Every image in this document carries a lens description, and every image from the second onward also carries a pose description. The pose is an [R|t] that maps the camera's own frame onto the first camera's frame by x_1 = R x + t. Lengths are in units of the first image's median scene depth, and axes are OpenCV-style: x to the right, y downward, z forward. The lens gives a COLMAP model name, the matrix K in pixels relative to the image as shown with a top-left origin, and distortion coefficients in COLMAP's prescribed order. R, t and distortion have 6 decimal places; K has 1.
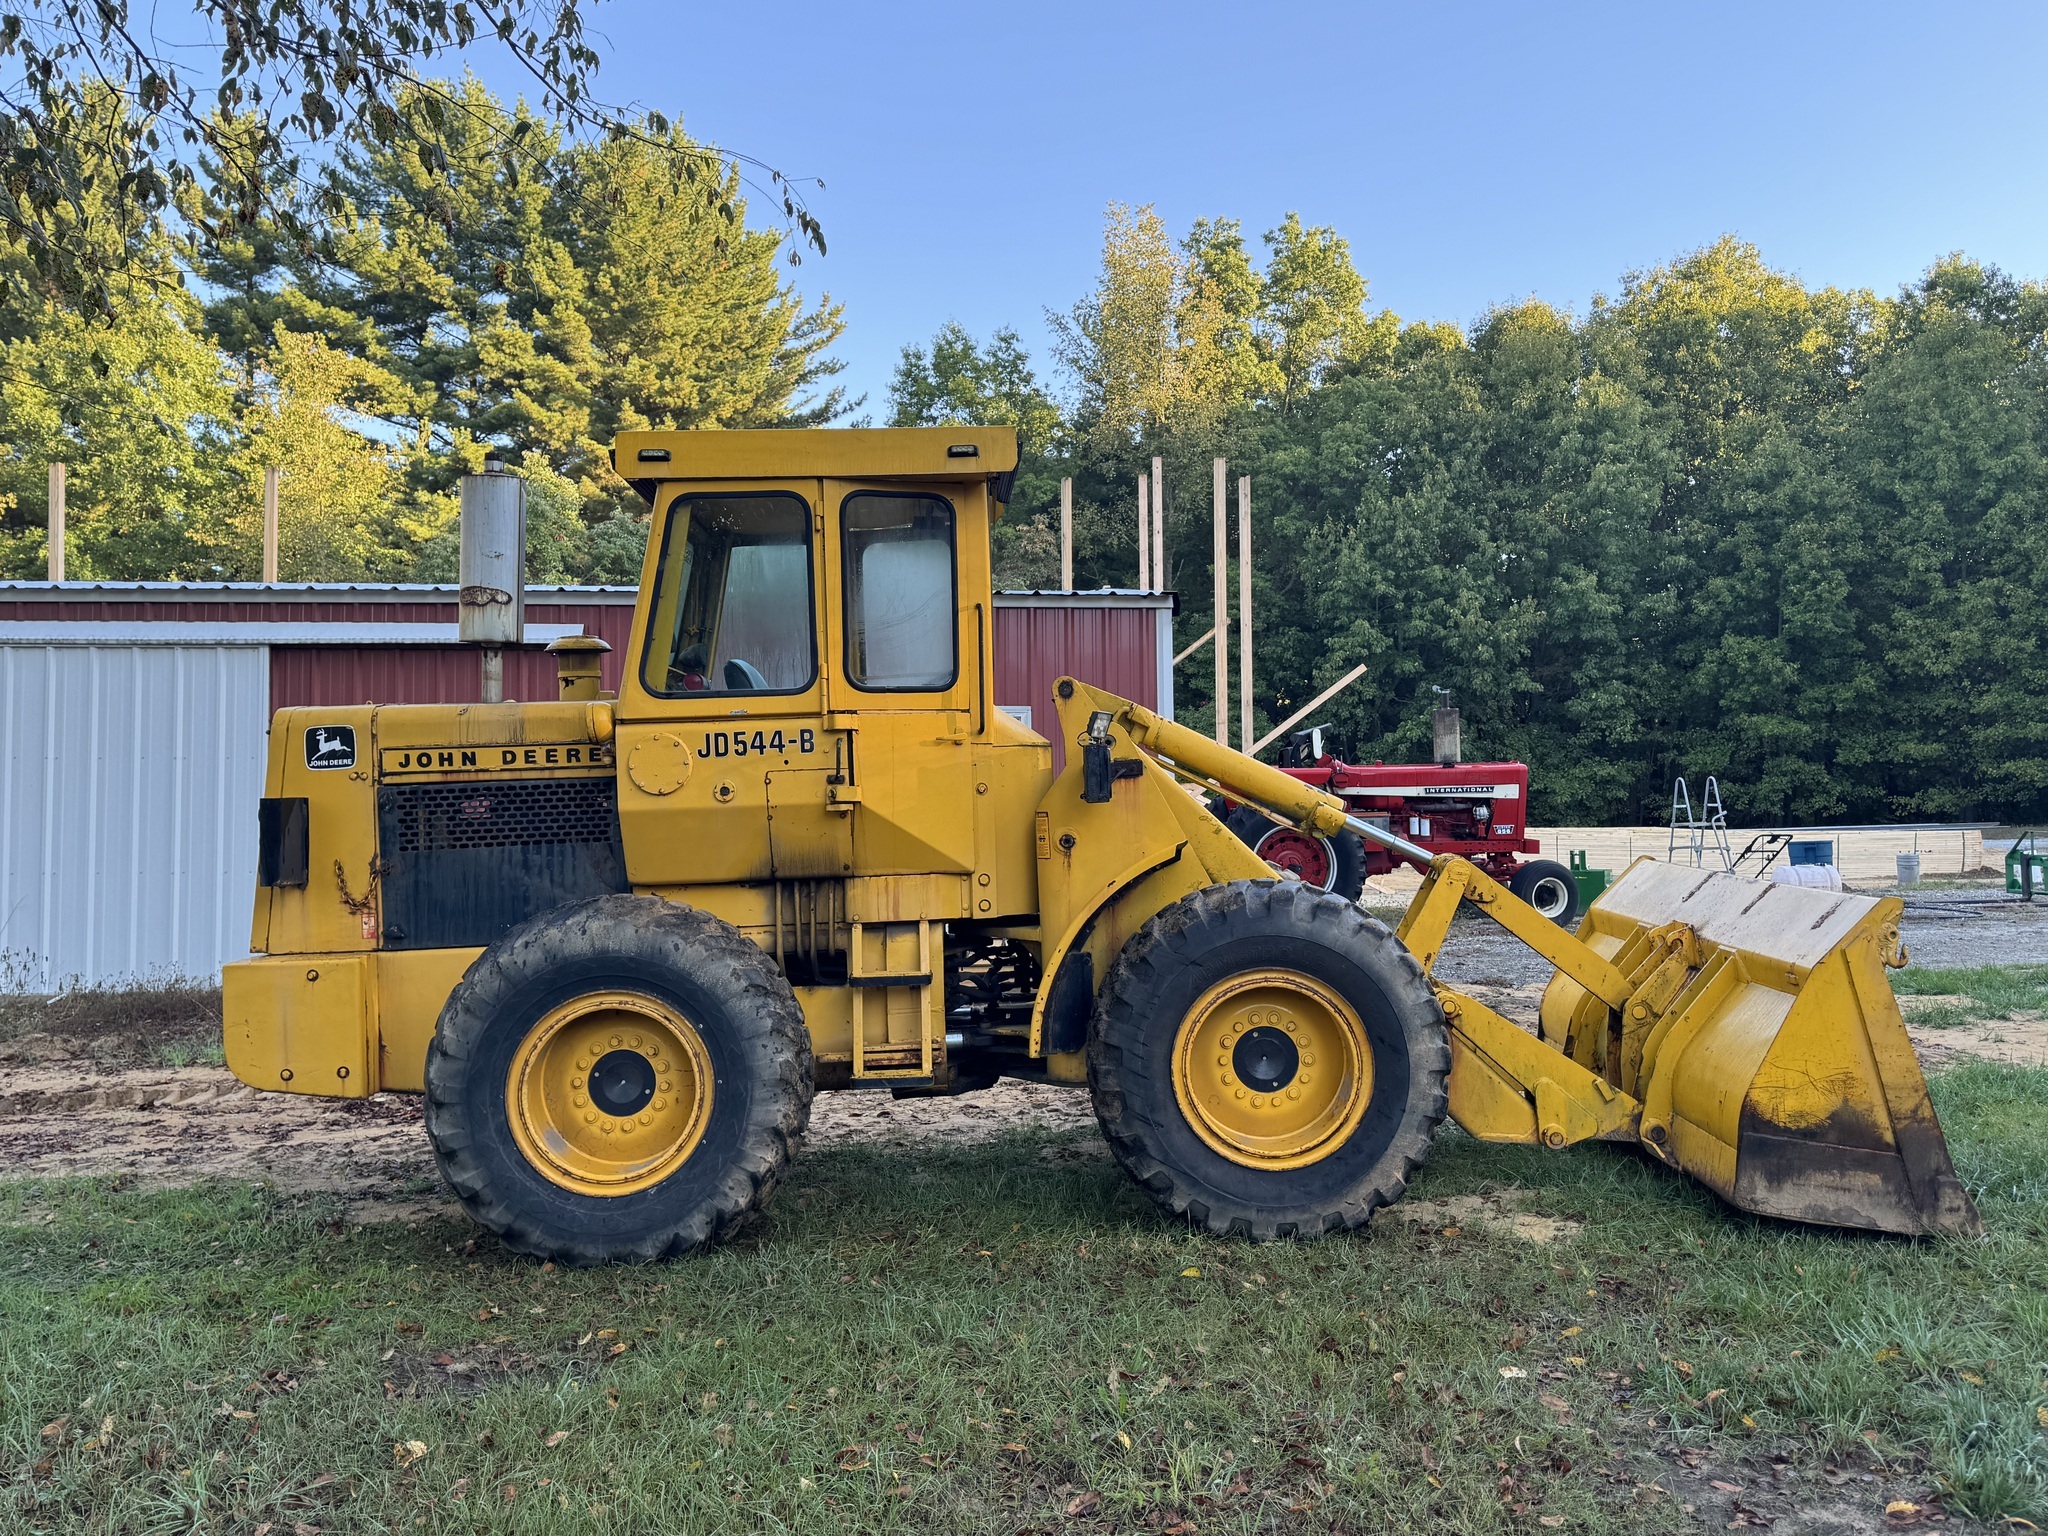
lens RADIAL K [[1586.7, 0, 1024.0], [0, 1586.7, 768.0], [0, 0, 1]] dist [0.091693, -0.138687]
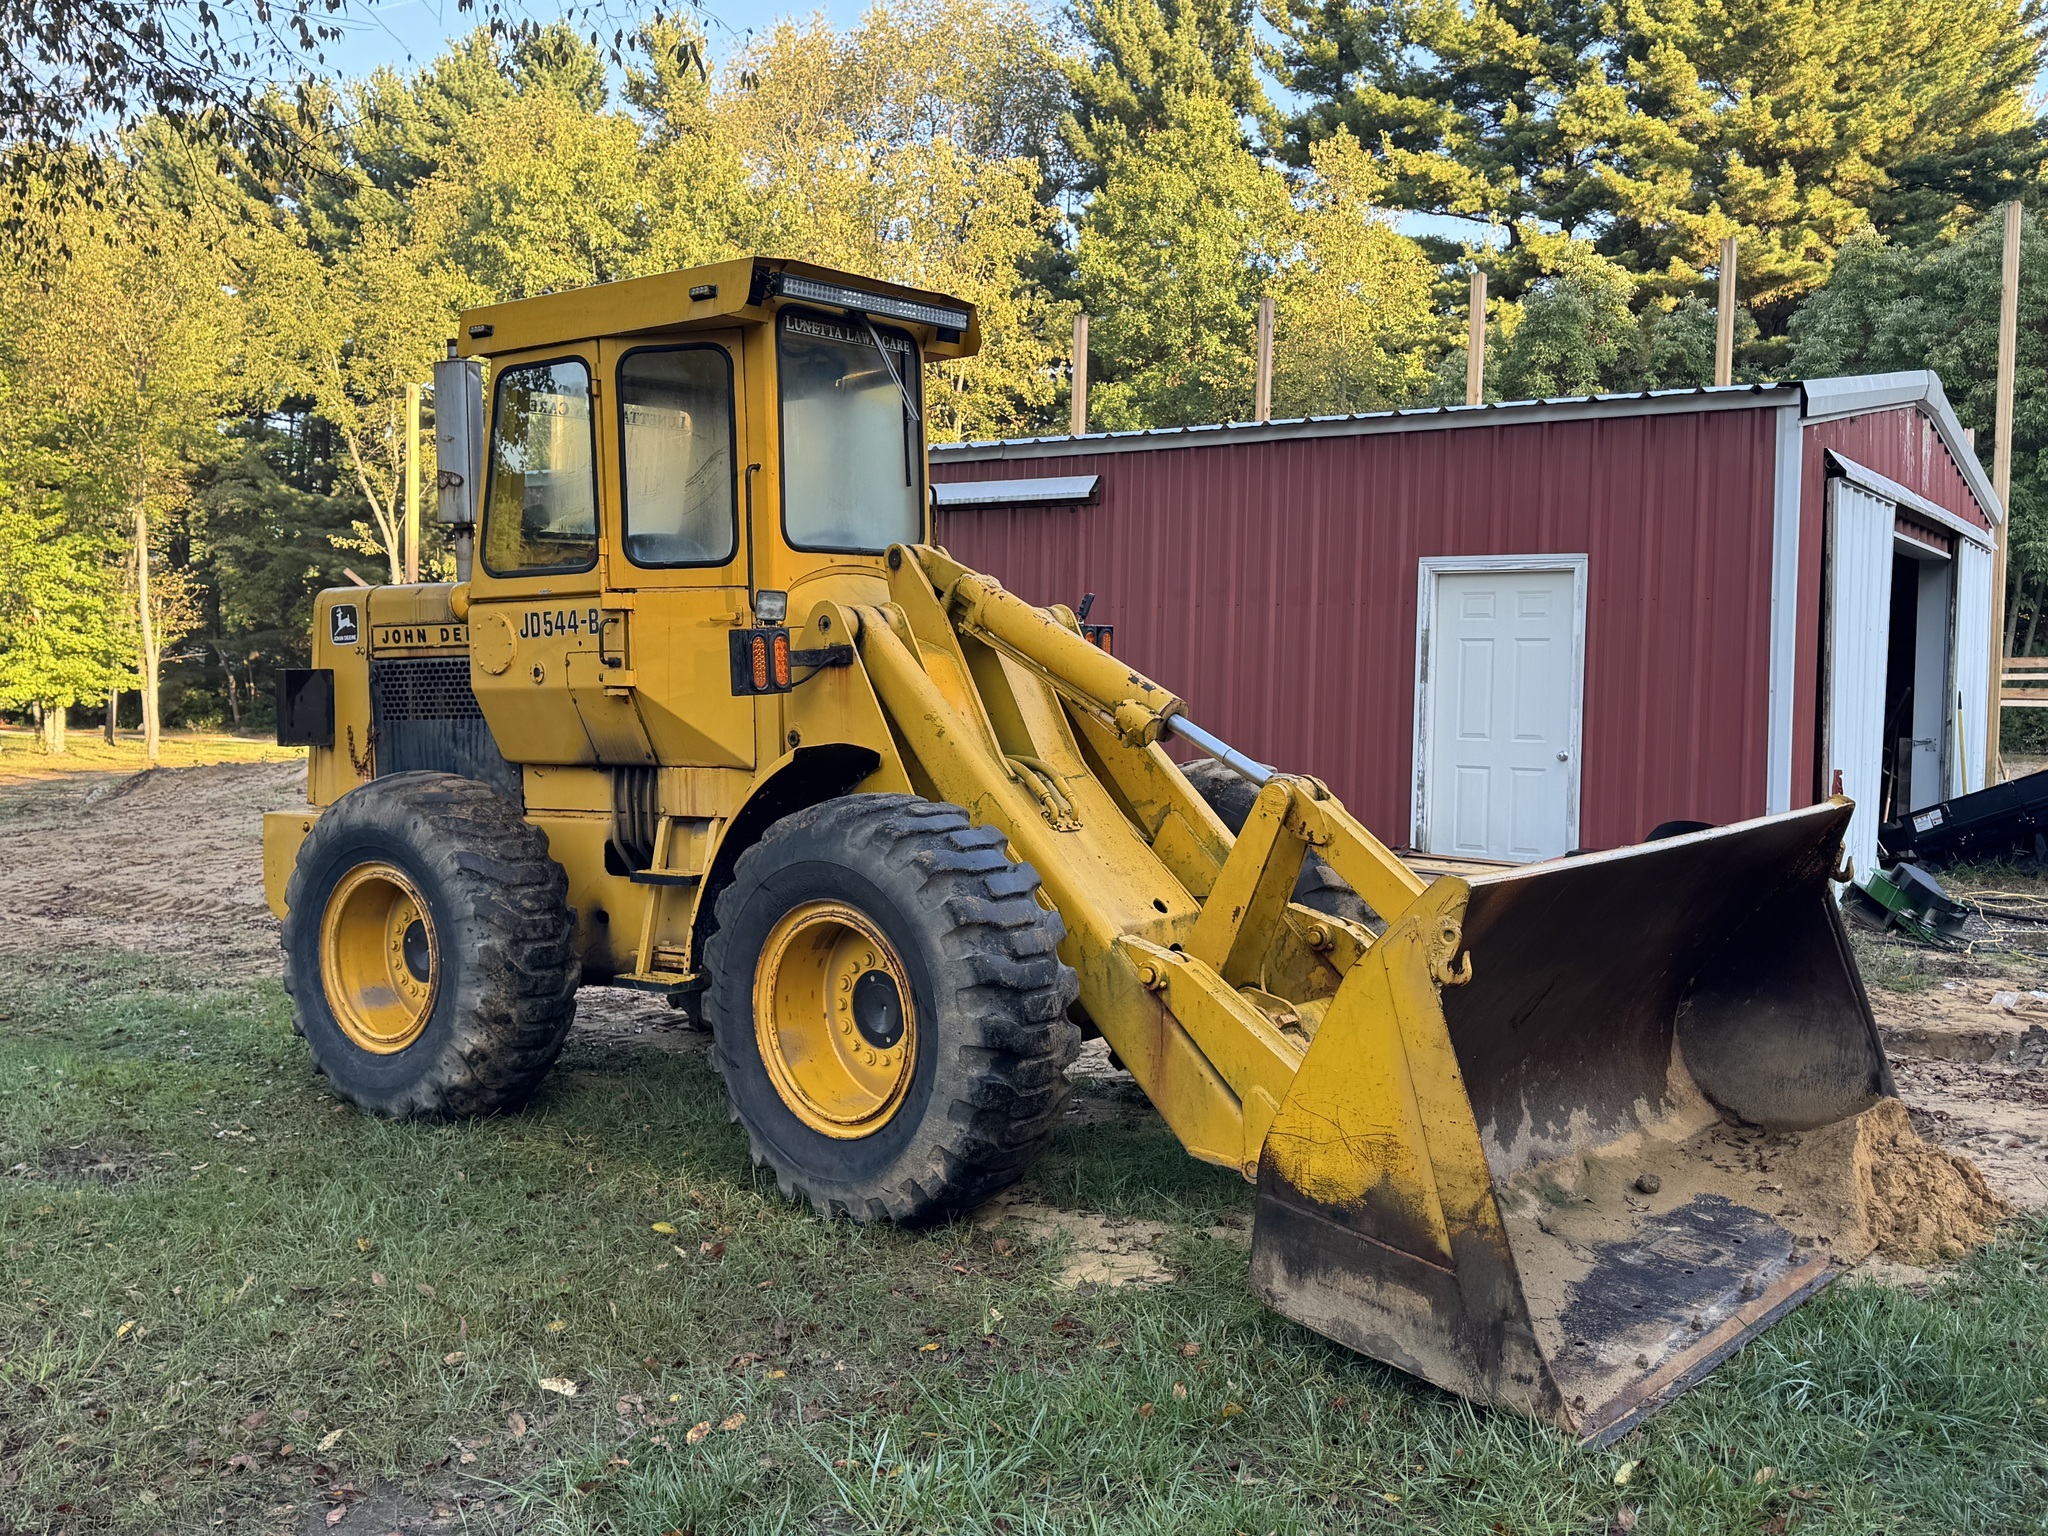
lens RADIAL K [[1874.1, 0, 1065.6], [0, 1874.1, 770.5], [0, 0, 1]] dist [0.156901, -0.289478]
pose [[0.781601, 0.052869, -0.621534, 0.266052], [-0.001183, 0.996526, 0.083280, -0.007616], [0.623778, -0.064356, 0.778948, 0.096033]]
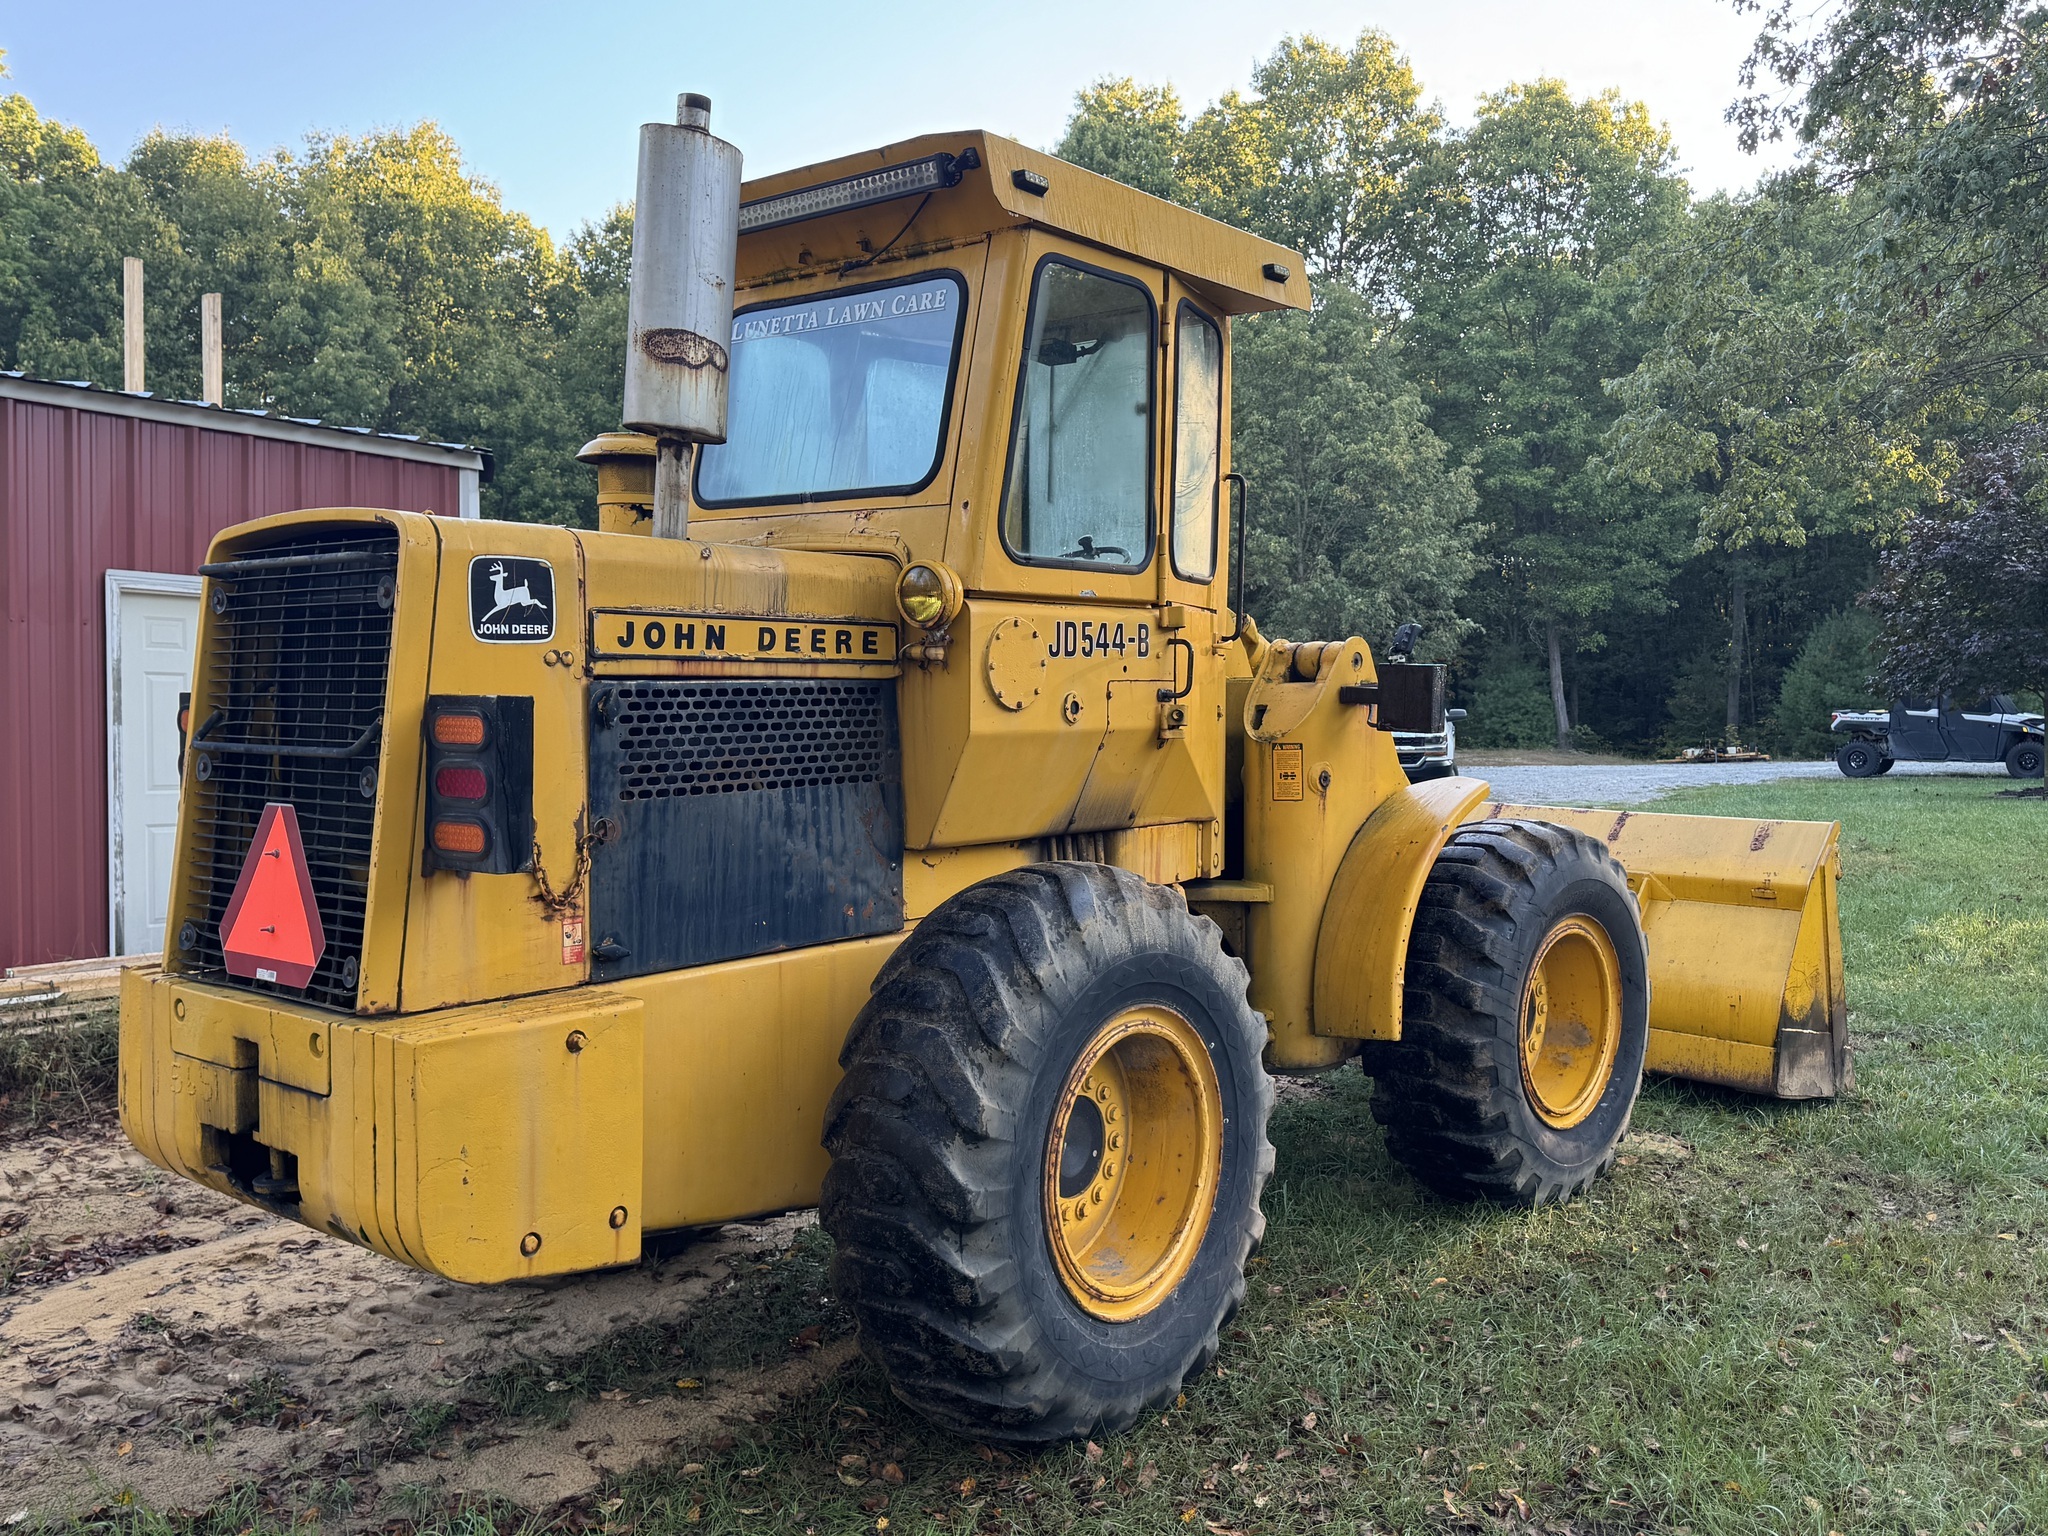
lens RADIAL K [[1713.1, 0, 1019.1], [0, 1713.1, 788.9], [0, 0, 1]] dist [0.106084, -0.206576]
pose [[0.672320, -0.008037, 0.740217, -0.250388], [-0.032590, 0.998650, 0.040444, 0.006826], [-0.739543, -0.051315, 0.671151, 0.173620]]
